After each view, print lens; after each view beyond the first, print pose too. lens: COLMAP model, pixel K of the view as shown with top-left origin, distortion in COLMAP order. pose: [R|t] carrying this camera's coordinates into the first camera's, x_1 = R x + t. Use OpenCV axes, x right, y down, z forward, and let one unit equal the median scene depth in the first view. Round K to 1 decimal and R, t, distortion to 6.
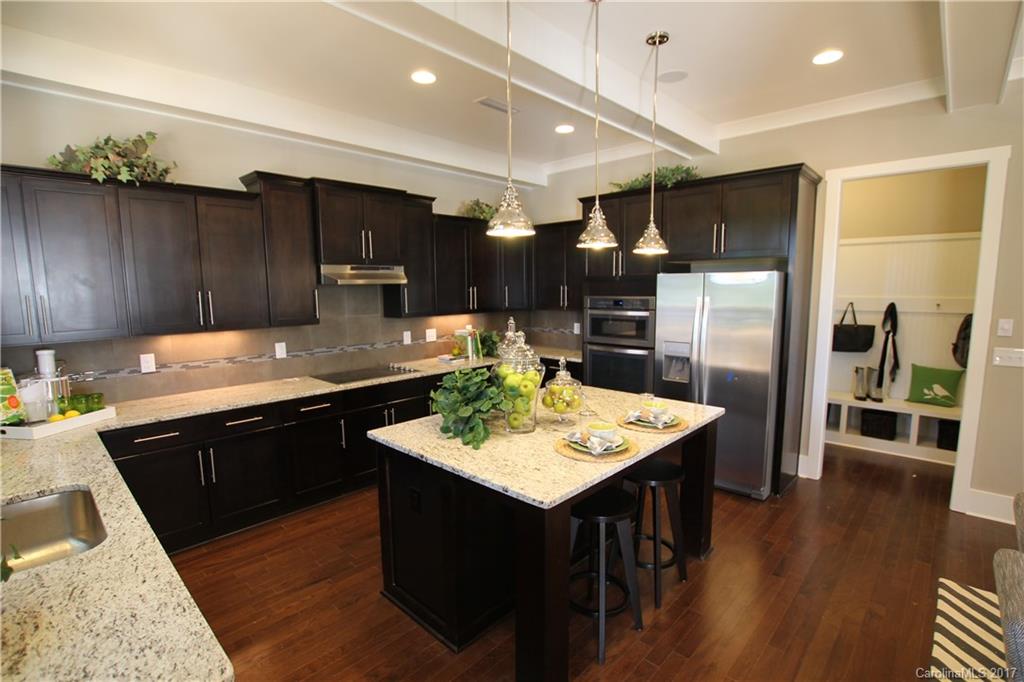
lens RADIAL K [[481.4, 0, 511.4], [0, 481.4, 344.8], [0, 0, 1]] dist [-0.025892, -0.000517]
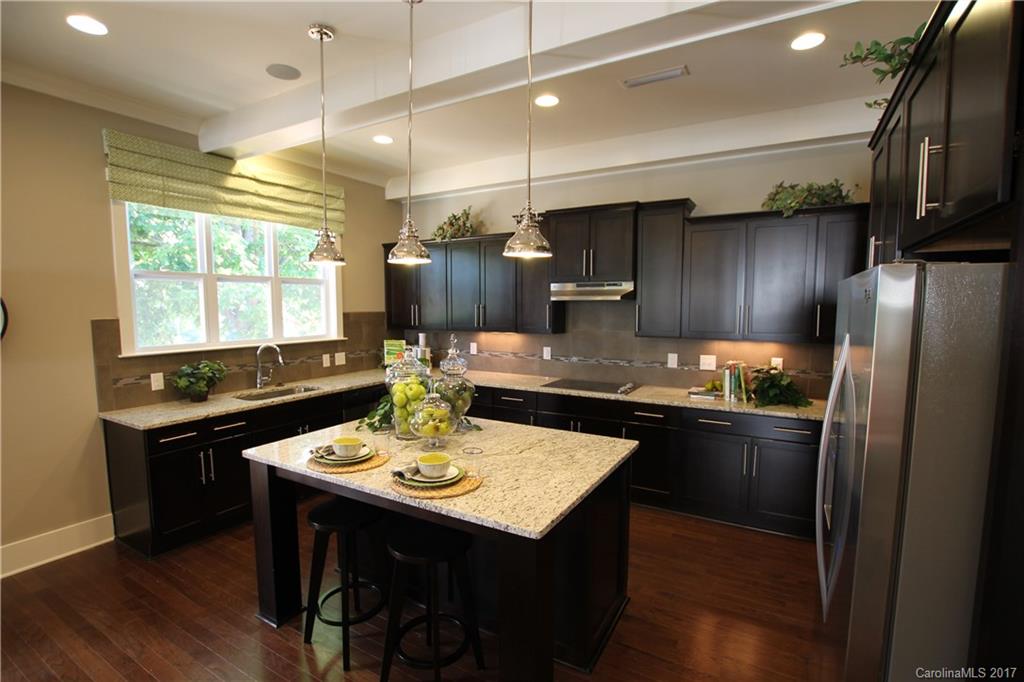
lens RADIAL K [[481.4, 0, 511.4], [0, 481.4, 344.8], [0, 0, 1]] dist [-0.025892, -0.000517]
pose [[0.227560, 0.093473, -0.969267, 0.710865], [-0.121195, 0.990361, 0.067053, -0.082837], [0.966193, 0.102211, 0.236695, 0.616151]]
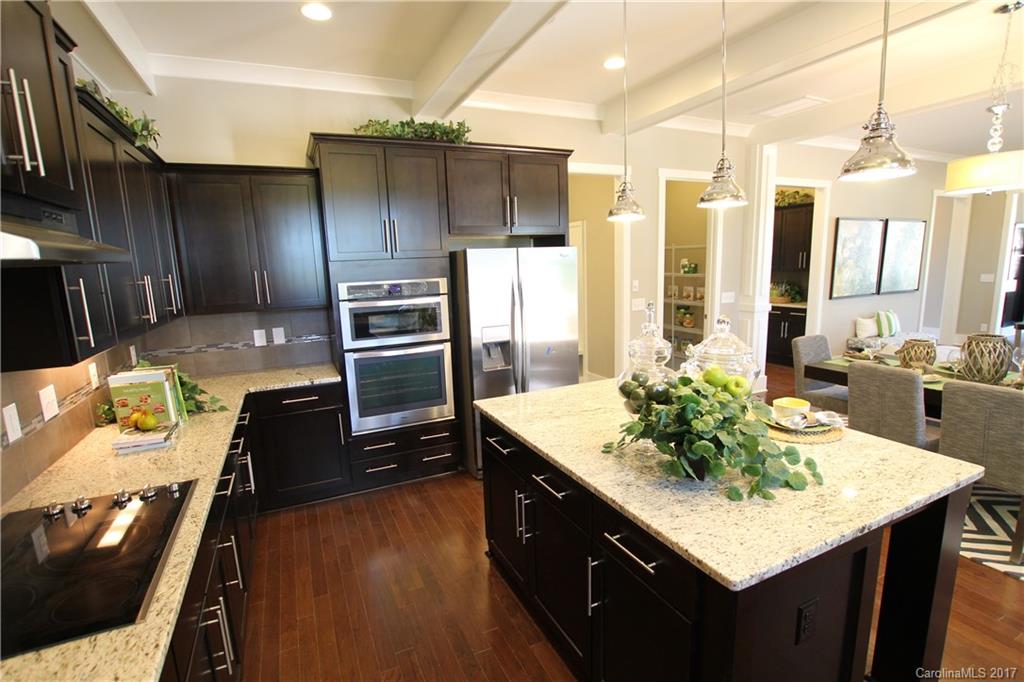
lens RADIAL K [[481.4, 0, 511.4], [0, 481.4, 344.8], [0, 0, 1]] dist [-0.025892, -0.000517]
pose [[0.364750, -0.158719, 0.917478, -0.480685], [0.144277, 0.983097, 0.112712, -0.070437], [-0.919859, 0.091260, 0.381485, 0.650966]]
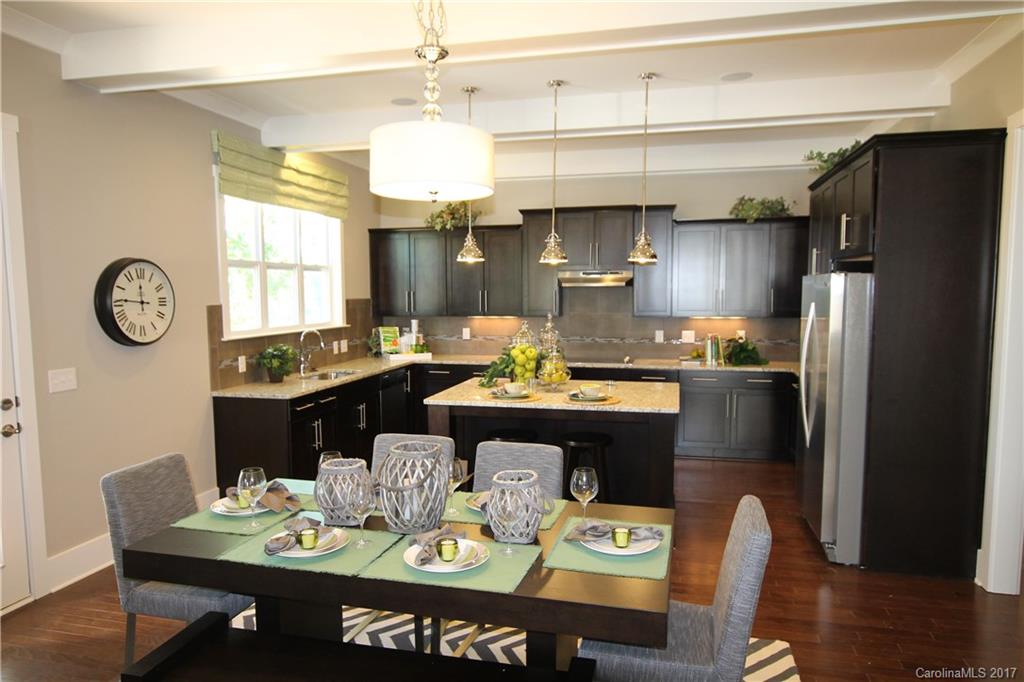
lens RADIAL K [[686.4, 0, 512.0], [0, 686.4, 341.0], [0, 0, 1]] dist [-0.005976, -0.000245]
pose [[0.496043, 0.073513, -0.865180, 1.154670], [-0.106050, 0.994079, 0.023662, -0.007353], [0.861797, 0.080015, 0.500903, -0.047341]]
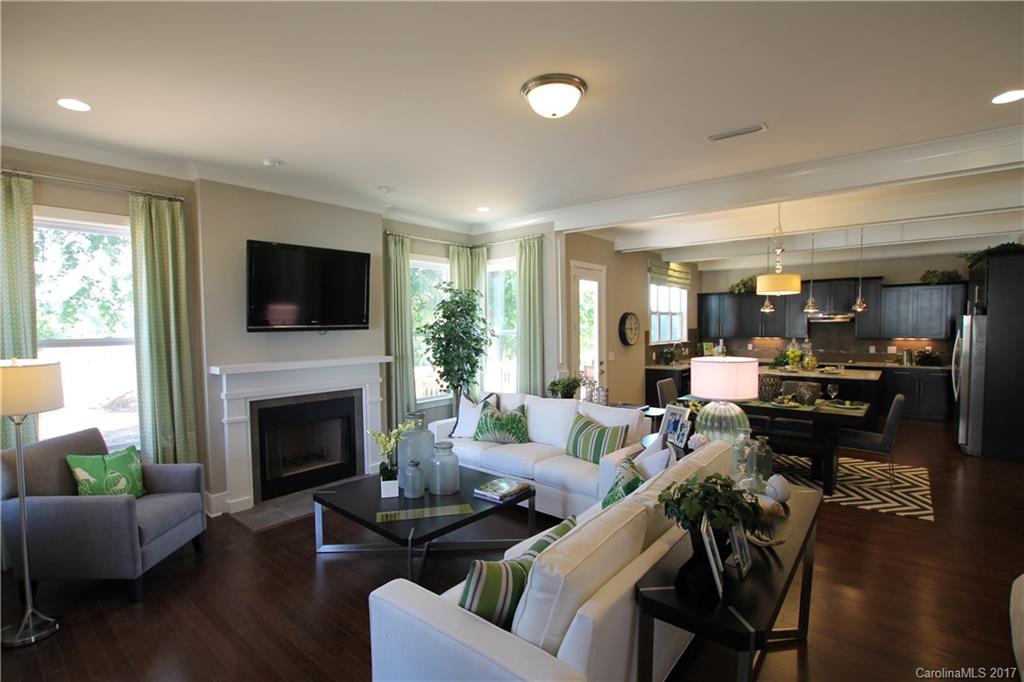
lens RADIAL K [[481.4, 0, 511.4], [0, 481.4, 344.8], [0, 0, 1]] dist [-0.025892, -0.000517]
pose [[0.064091, 0.050016, -0.996690, 1.900583], [-0.112143, 0.992778, 0.042609, 0.056831], [0.991623, 0.109041, 0.069237, -0.651279]]
